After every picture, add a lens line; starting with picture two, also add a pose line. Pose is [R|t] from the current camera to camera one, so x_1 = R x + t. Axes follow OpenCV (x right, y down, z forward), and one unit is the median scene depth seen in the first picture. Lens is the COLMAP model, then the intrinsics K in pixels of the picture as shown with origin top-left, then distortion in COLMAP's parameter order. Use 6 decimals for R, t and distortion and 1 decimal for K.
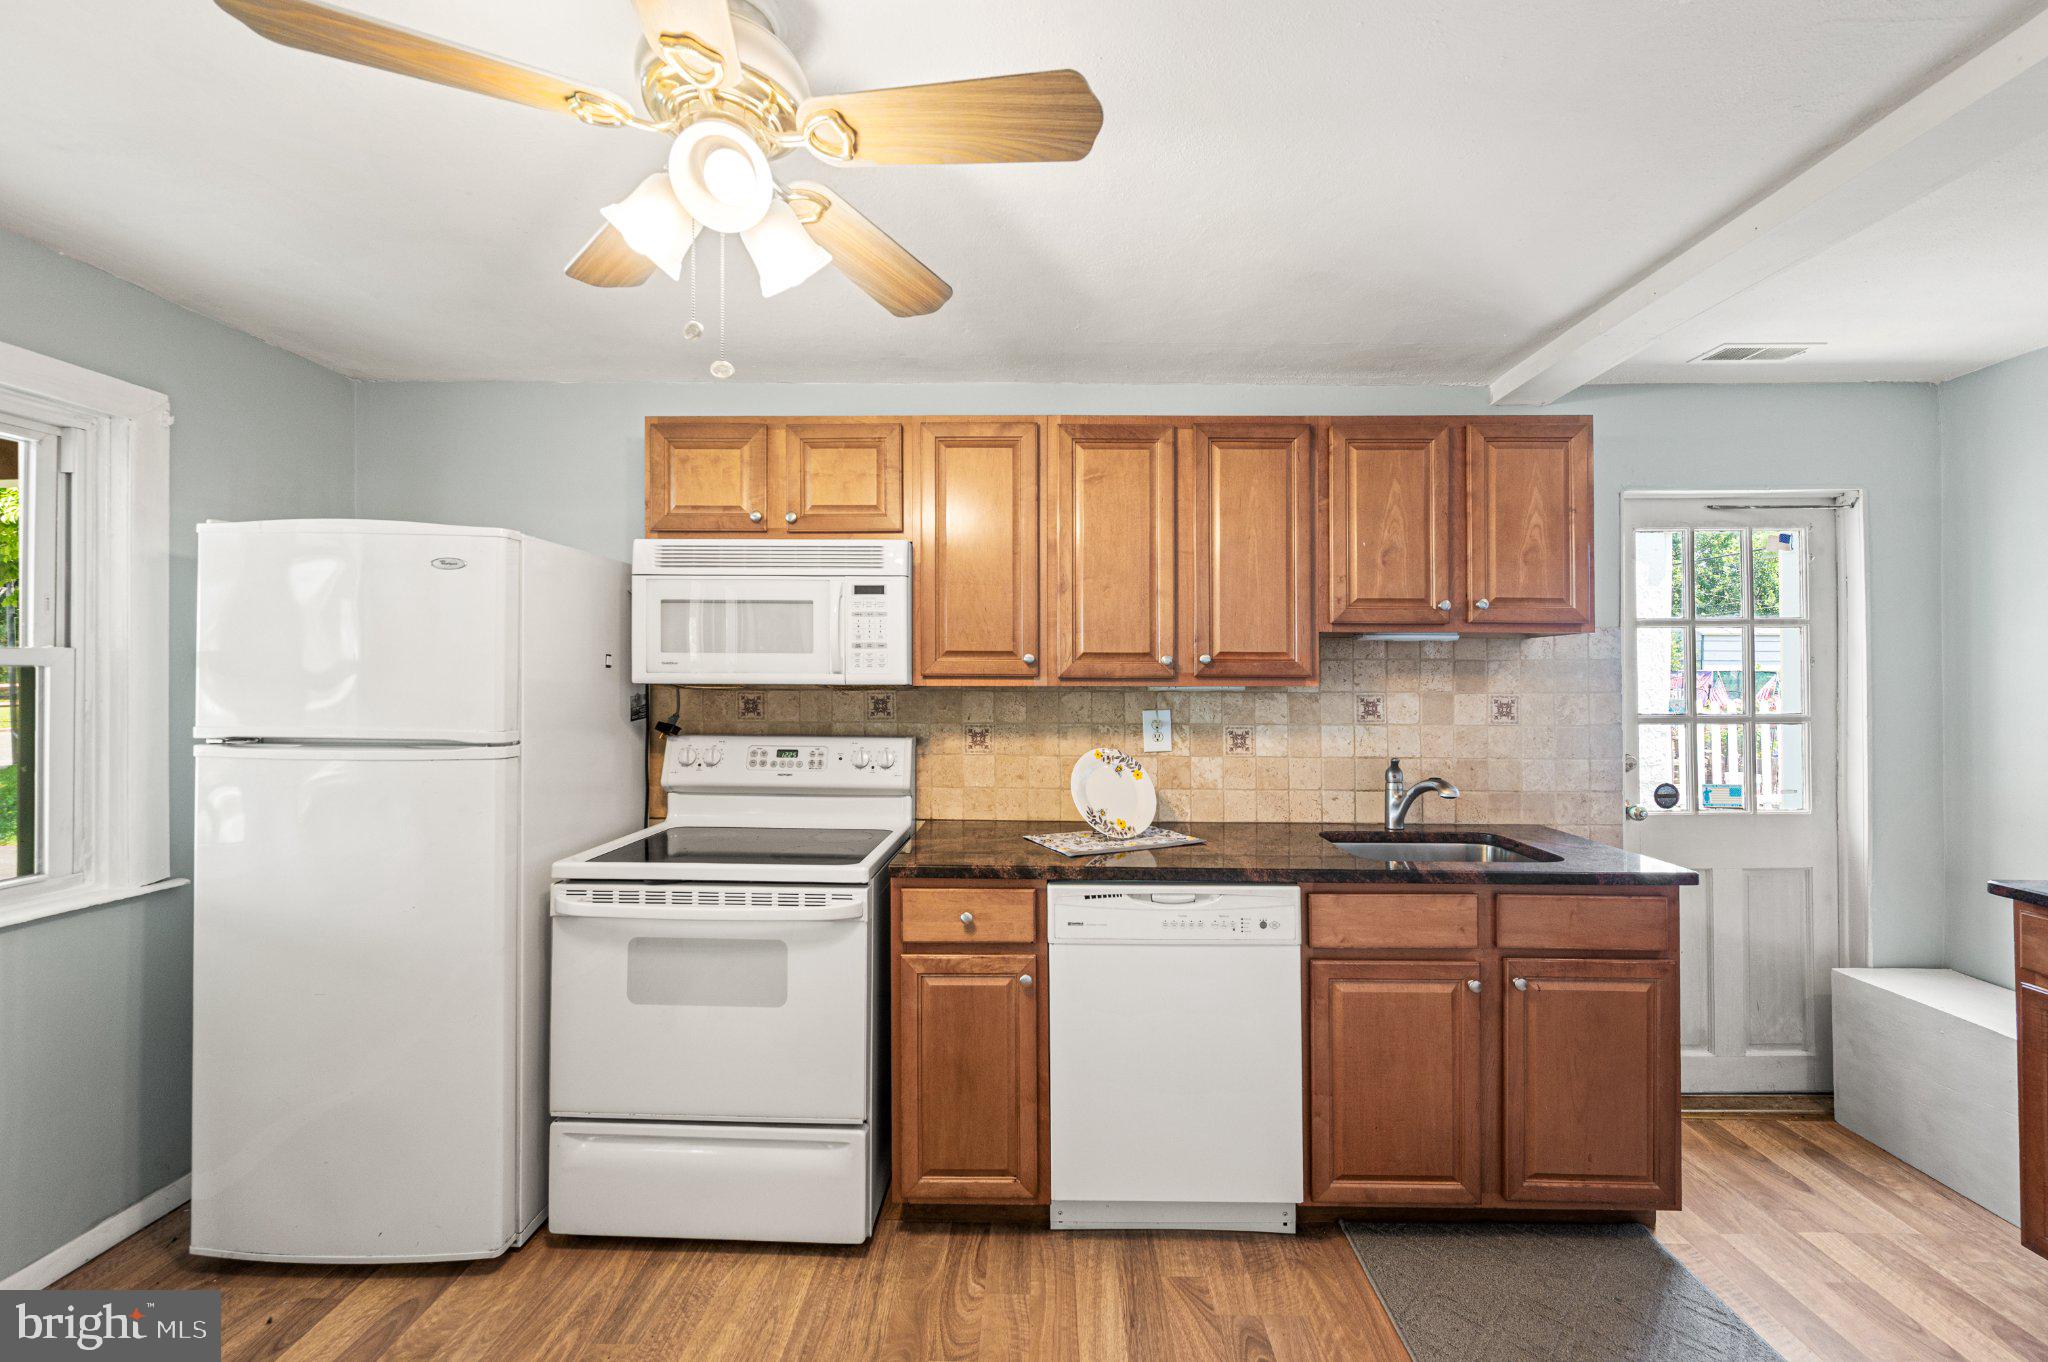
lens RADIAL K [[813.3, 0, 1023.8], [0, 813.3, 667.7], [0, 0, 1]] dist [-0.001493, -0.000185]
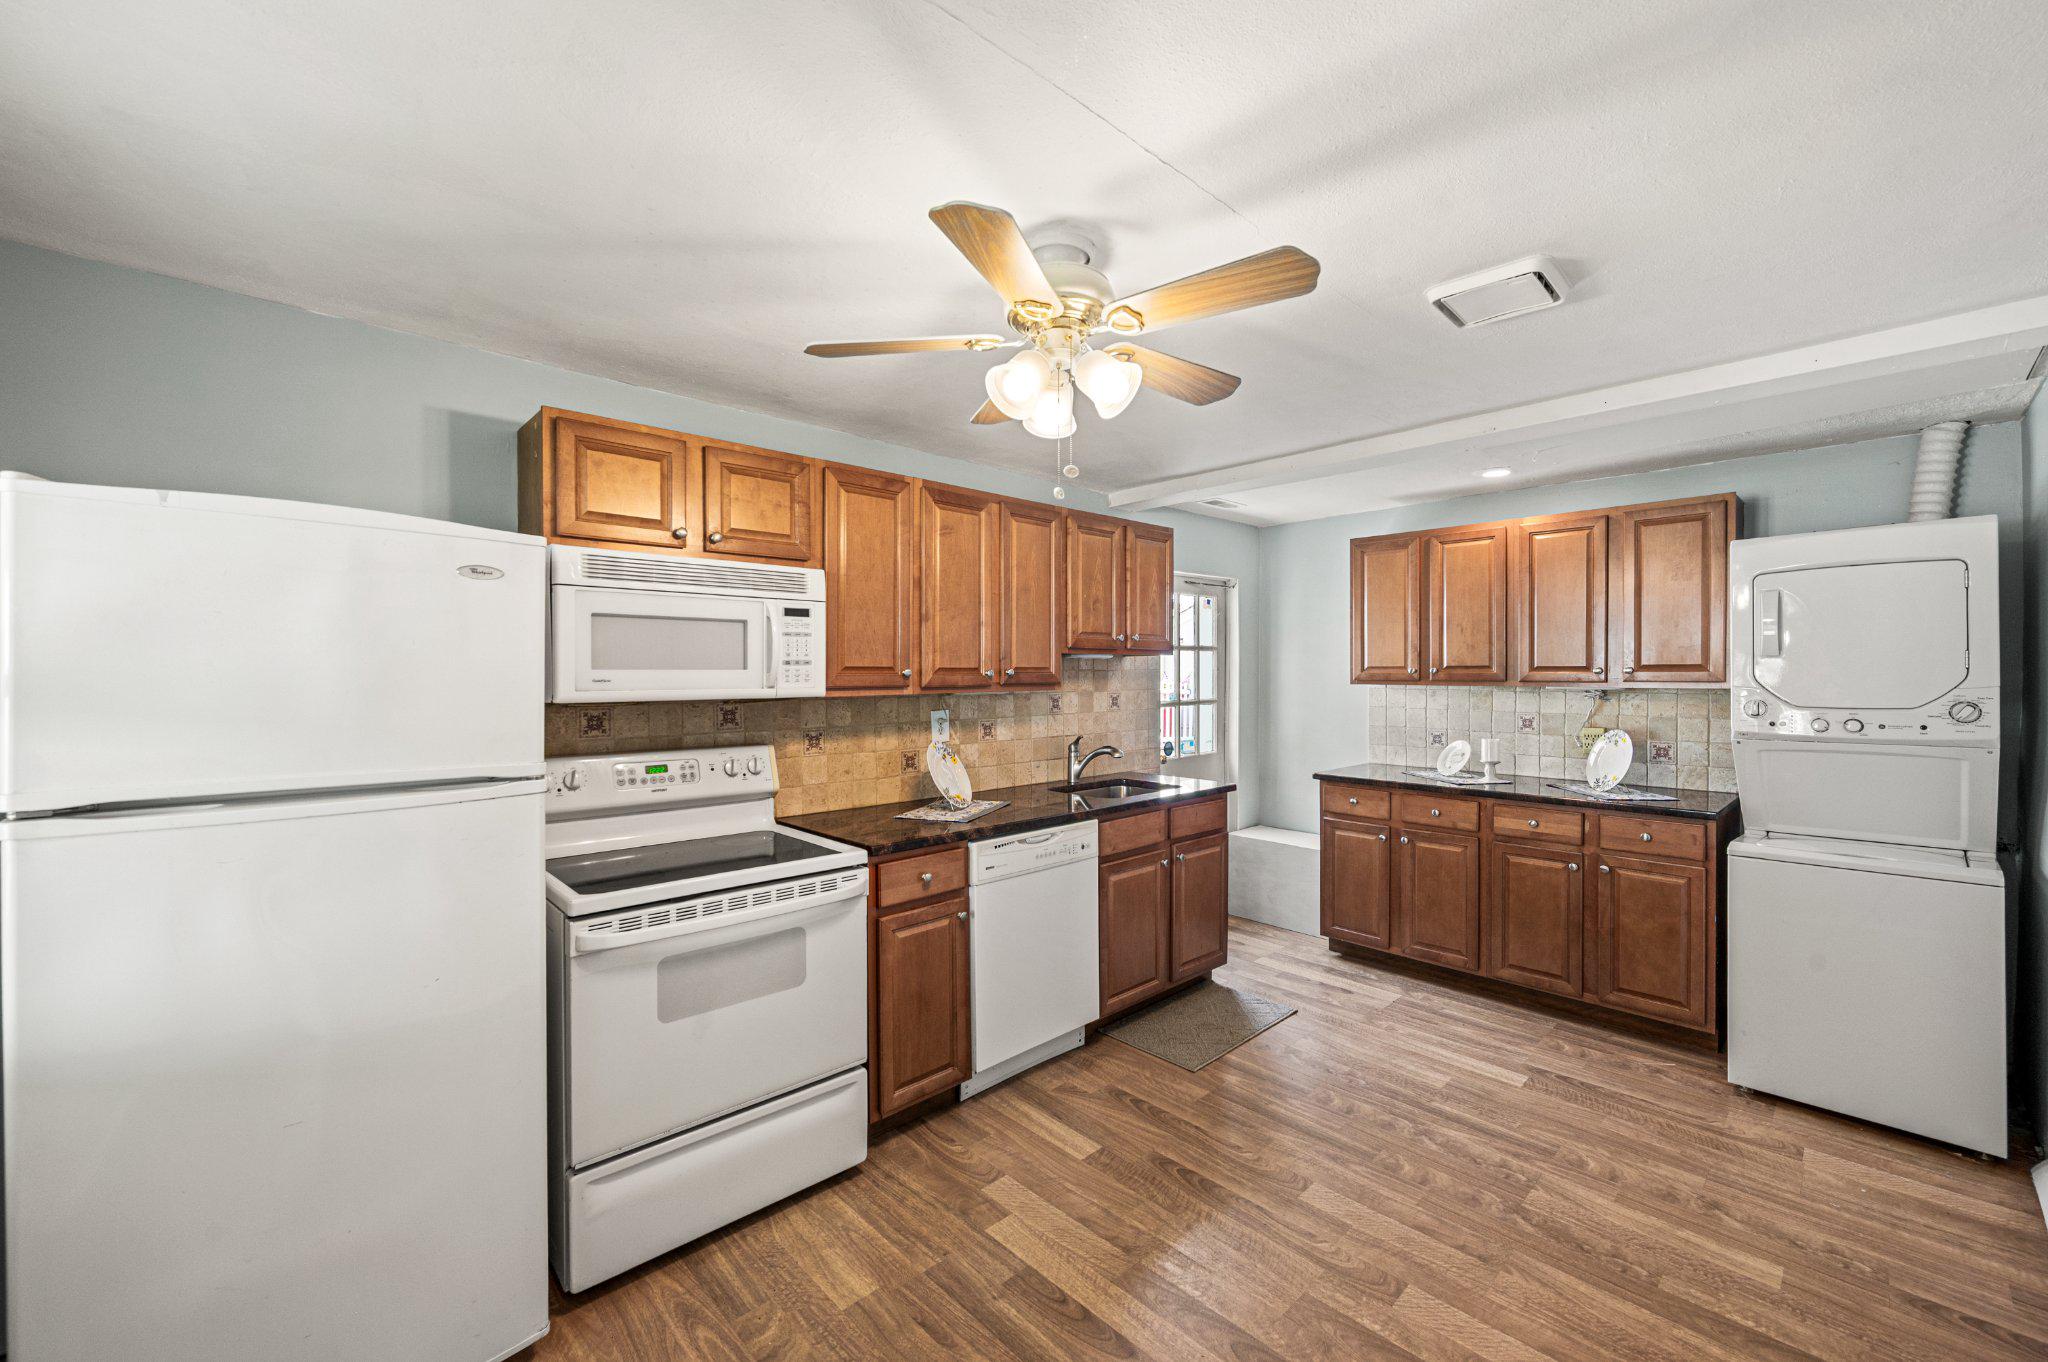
lens RADIAL K [[813.3, 0, 1020.7], [0, 813.3, 679.8], [0, 0, 1]] dist [-0.001493, -0.000185]
pose [[0.718506, -0.013624, 0.695388, -0.730636], [-0.001964, 0.999764, 0.021618, -0.027535], [-0.695518, -0.016898, 0.718309, -0.014482]]
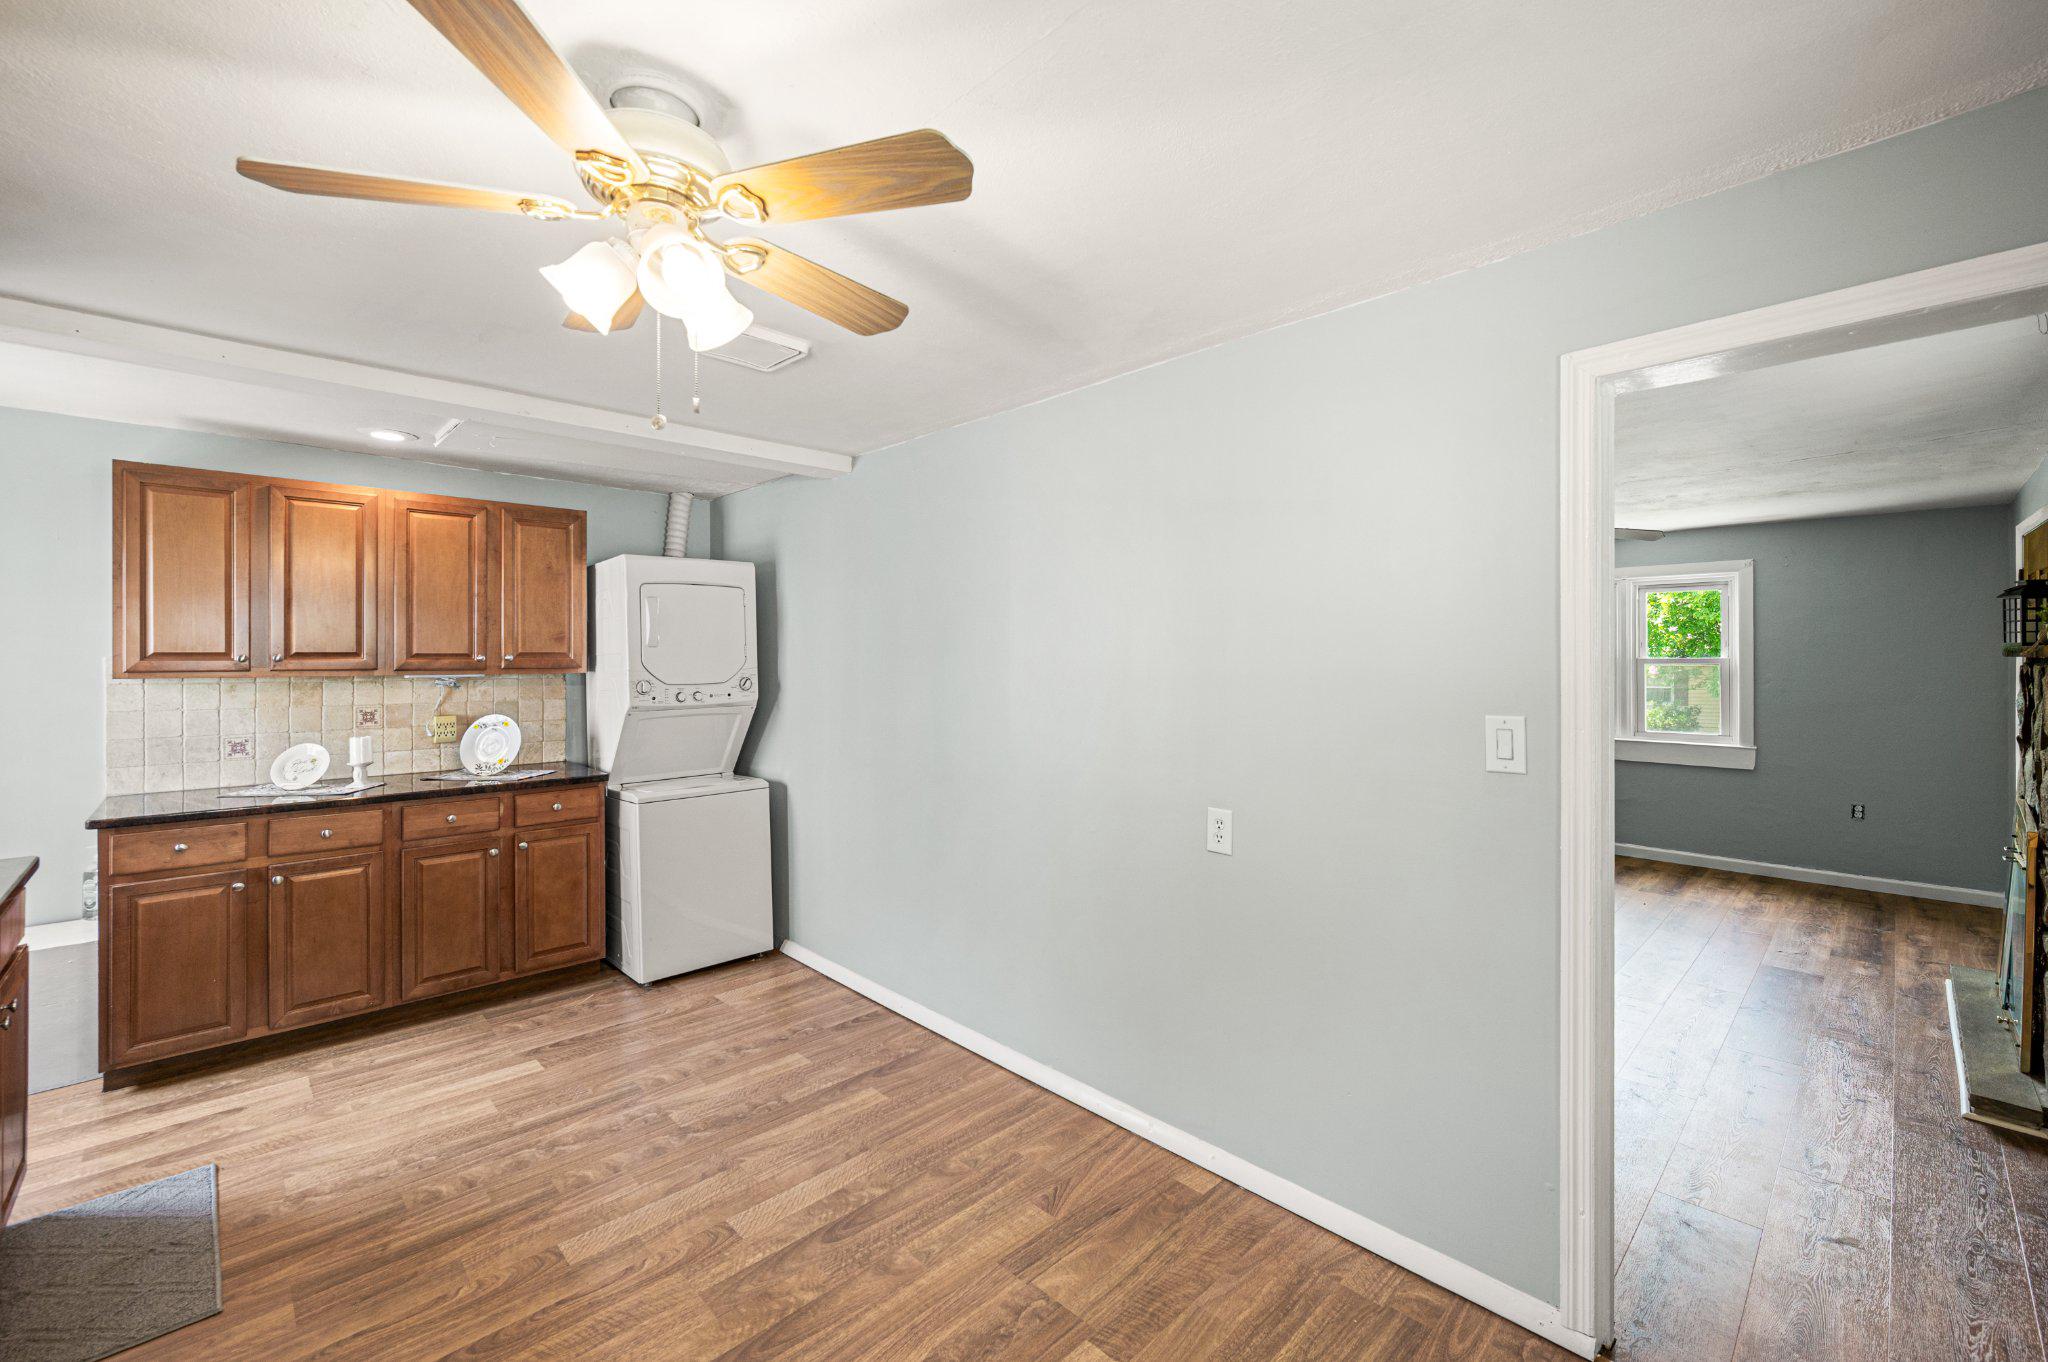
lens RADIAL K [[851.1, 0, 1031.3], [0, 851.1, 655.3], [0, 0, 1]] dist [-0.006677, 0.000012]
pose [[-0.712988, -0.003574, 0.701167, -0.781098], [-0.010023, 0.999937, -0.005095, -0.021593], [-0.701105, -0.010661, -0.712979, 0.743657]]
